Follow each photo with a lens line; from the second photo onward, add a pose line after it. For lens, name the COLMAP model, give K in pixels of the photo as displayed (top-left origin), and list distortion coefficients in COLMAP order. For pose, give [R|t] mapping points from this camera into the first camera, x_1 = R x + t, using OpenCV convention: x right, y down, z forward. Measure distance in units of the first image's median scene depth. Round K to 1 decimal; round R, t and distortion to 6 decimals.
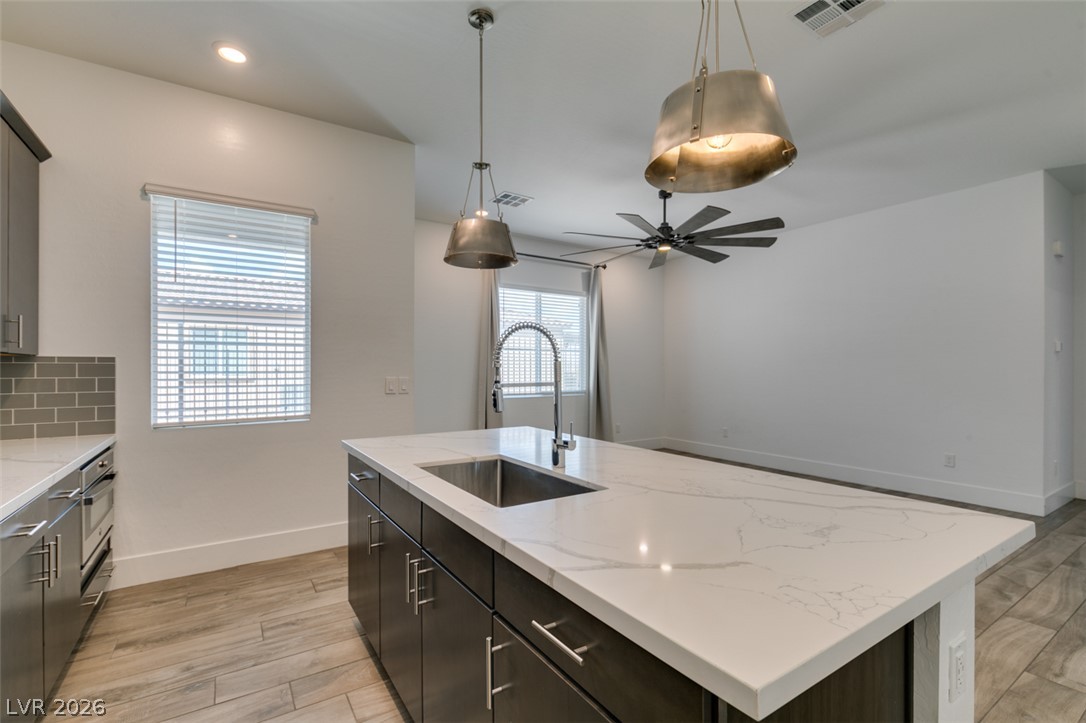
lens RADIAL K [[488.8, 0, 543.1], [0, 488.8, 370.2], [0, 0, 1]] dist [0.002450, -0.000381]
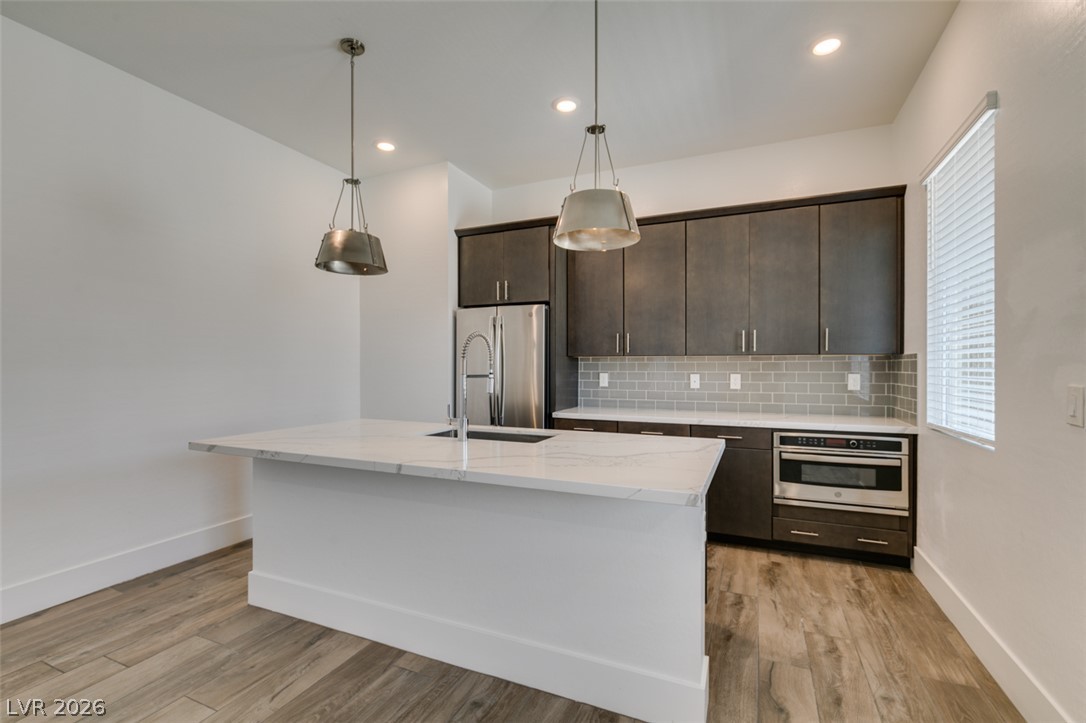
lens RADIAL K [[486.4, 0, 542.4], [0, 486.4, 365.9], [0, 0, 1]] dist [0.002408, -0.000149]
pose [[-0.840085, -0.000046, -0.542455, 0.387502], [0.000026, 1.000000, -0.000125, -0.000317], [0.542455, -0.000119, -0.840085, 1.541309]]
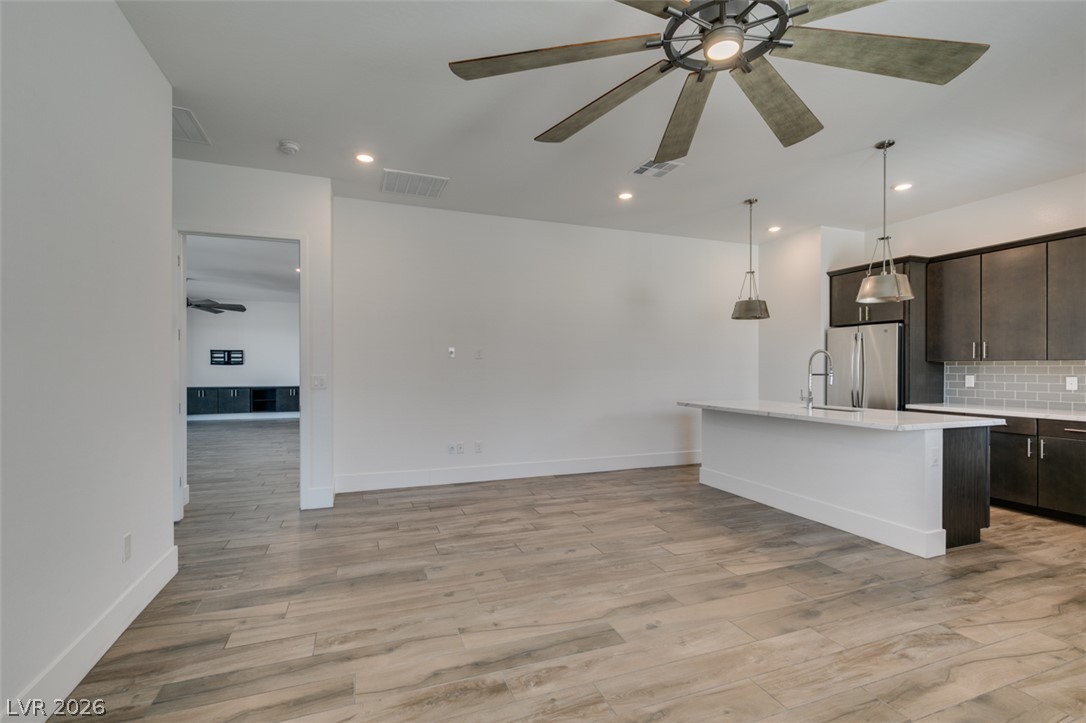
lens RADIAL K [[488.8, 0, 543.1], [0, 488.8, 370.2], [0, 0, 1]] dist [0.002450, -0.000381]
pose [[-0.976178, -0.002801, 0.216952, 0.551510], [-0.002201, 0.999993, 0.003011, 0.001283], [-0.216959, 0.002461, -0.976178, 2.545776]]
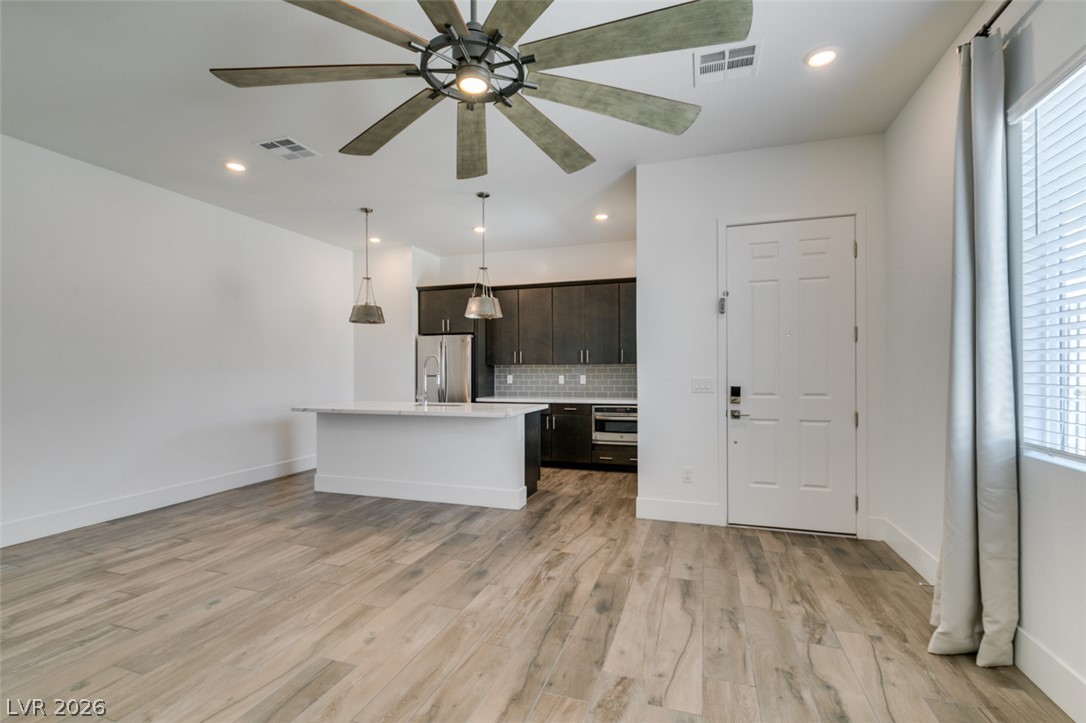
lens RADIAL K [[484.6, 0, 539.6], [0, 484.6, 371.6], [0, 0, 1]] dist [-0.001078, -0.000666]
pose [[-0.786156, 0.003880, -0.618016, 0.844417], [0.004261, 0.999991, 0.000858, 0.002700], [0.618014, -0.001959, -0.786165, 2.481367]]
